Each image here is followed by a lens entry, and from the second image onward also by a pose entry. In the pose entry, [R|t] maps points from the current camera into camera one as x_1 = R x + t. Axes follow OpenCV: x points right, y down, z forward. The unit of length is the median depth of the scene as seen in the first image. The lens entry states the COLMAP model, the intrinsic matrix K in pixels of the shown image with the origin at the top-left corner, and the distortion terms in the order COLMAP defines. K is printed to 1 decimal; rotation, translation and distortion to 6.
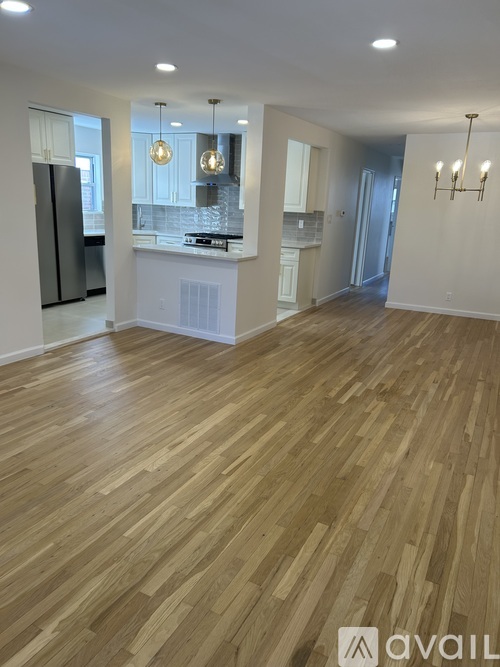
lens RADIAL K [[498.8, 0, 249.6], [0, 498.8, 335.8], [0, 0, 1]] dist [0.058426, -0.082082]
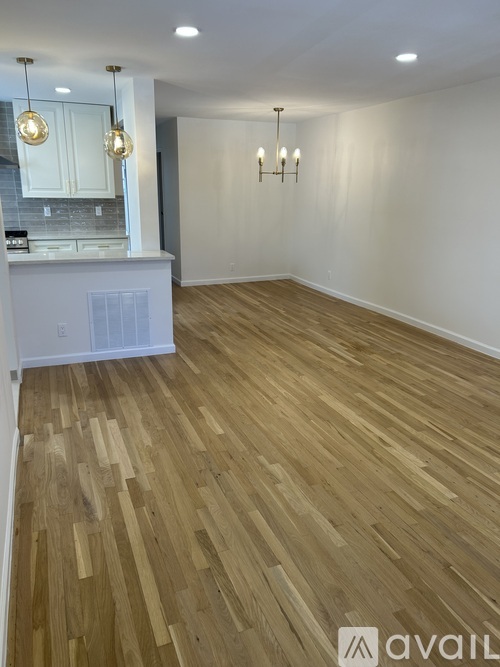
lens RADIAL K [[498.8, 0, 249.6], [0, 498.8, 335.8], [0, 0, 1]] dist [0.058426, -0.082082]
pose [[0.644522, -0.251673, 0.721978, -0.570449], [0.213748, 0.965933, 0.145896, -0.110268], [-0.734101, 0.060288, 0.676359, 0.286166]]
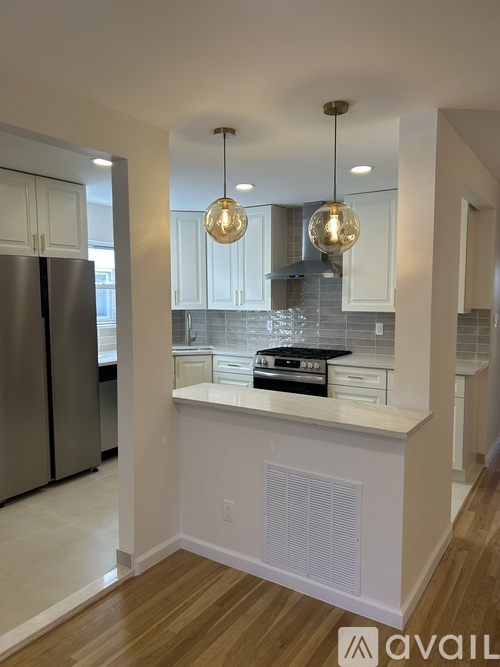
lens RADIAL K [[498.8, 0, 249.6], [0, 498.8, 335.8], [0, 0, 1]] dist [0.058426, -0.082082]
pose [[0.994530, -0.038903, -0.096937, -0.104480], [0.020805, 0.983237, -0.181142, -0.149631], [0.102358, 0.178134, 0.978668, 0.507706]]
